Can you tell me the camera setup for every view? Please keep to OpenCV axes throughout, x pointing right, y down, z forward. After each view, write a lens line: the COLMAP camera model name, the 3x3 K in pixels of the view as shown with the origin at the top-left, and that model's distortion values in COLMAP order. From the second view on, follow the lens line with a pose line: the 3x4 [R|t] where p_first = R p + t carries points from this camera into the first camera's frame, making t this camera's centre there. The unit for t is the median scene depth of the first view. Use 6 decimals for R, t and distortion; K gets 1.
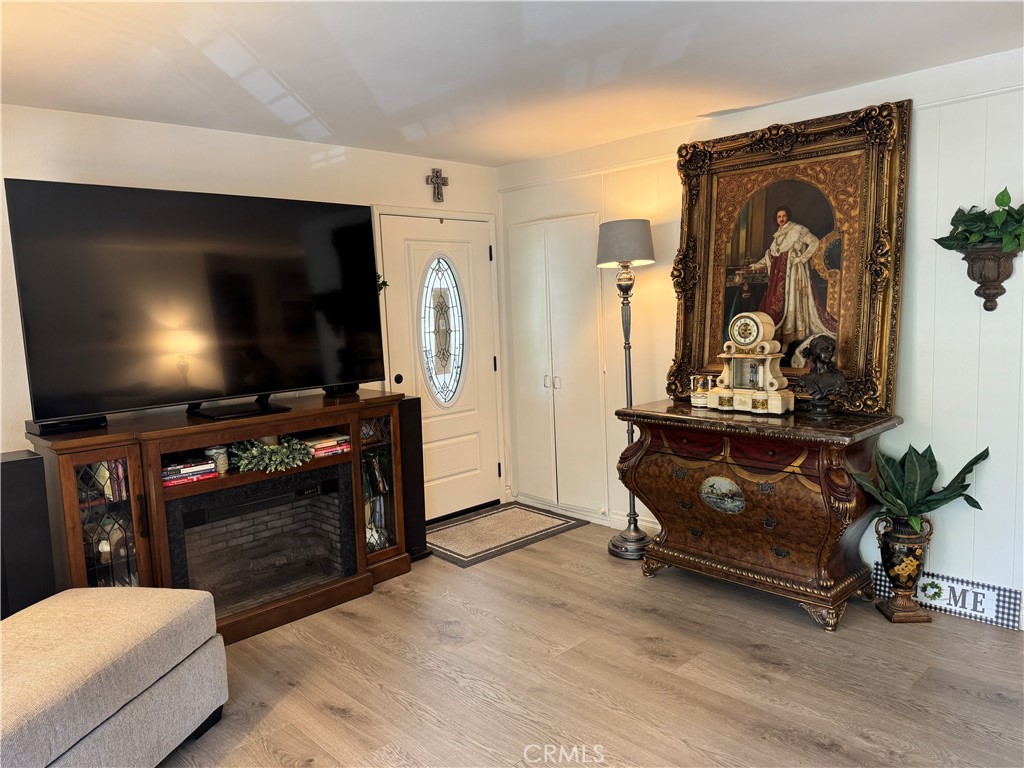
lens RADIAL K [[731.4, 0, 508.4], [0, 731.4, 385.3], [0, 0, 1]] dist [0.200247, -0.363816]
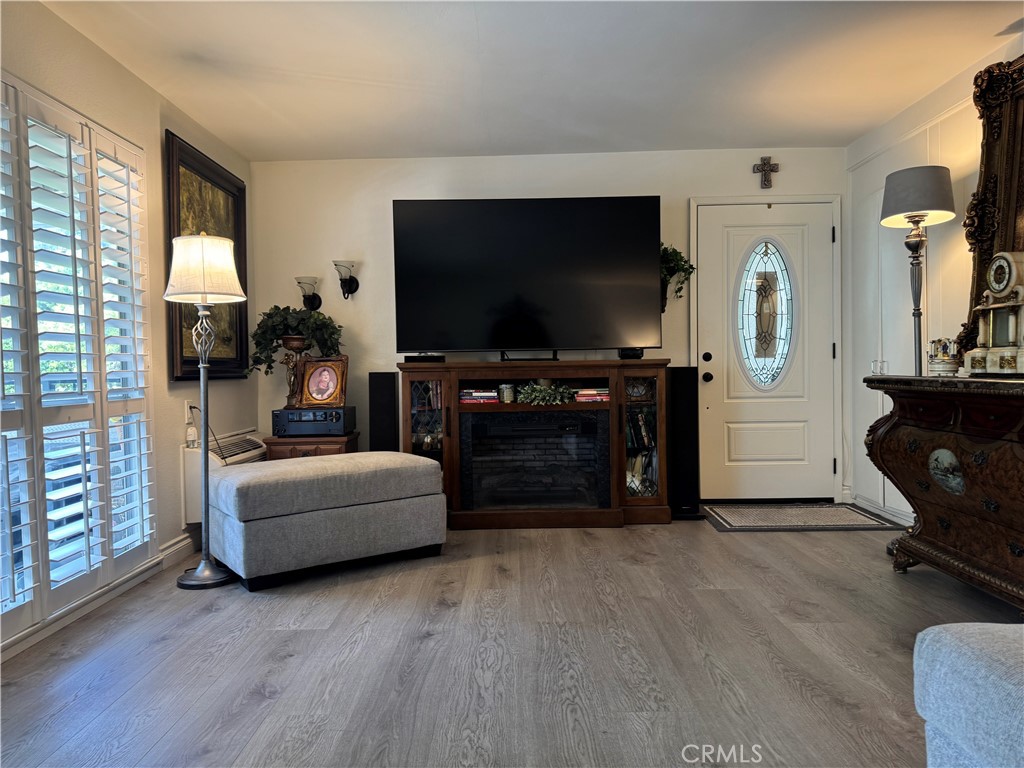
lens RADIAL K [[721.5, 0, 505.9], [0, 721.5, 388.2], [0, 0, 1]] dist [0.070691, -0.083512]
pose [[0.715131, 0.045491, -0.697508, 0.447900], [-0.090409, 0.995518, -0.027766, 0.109657], [0.693118, 0.082917, 0.716039, 0.057672]]
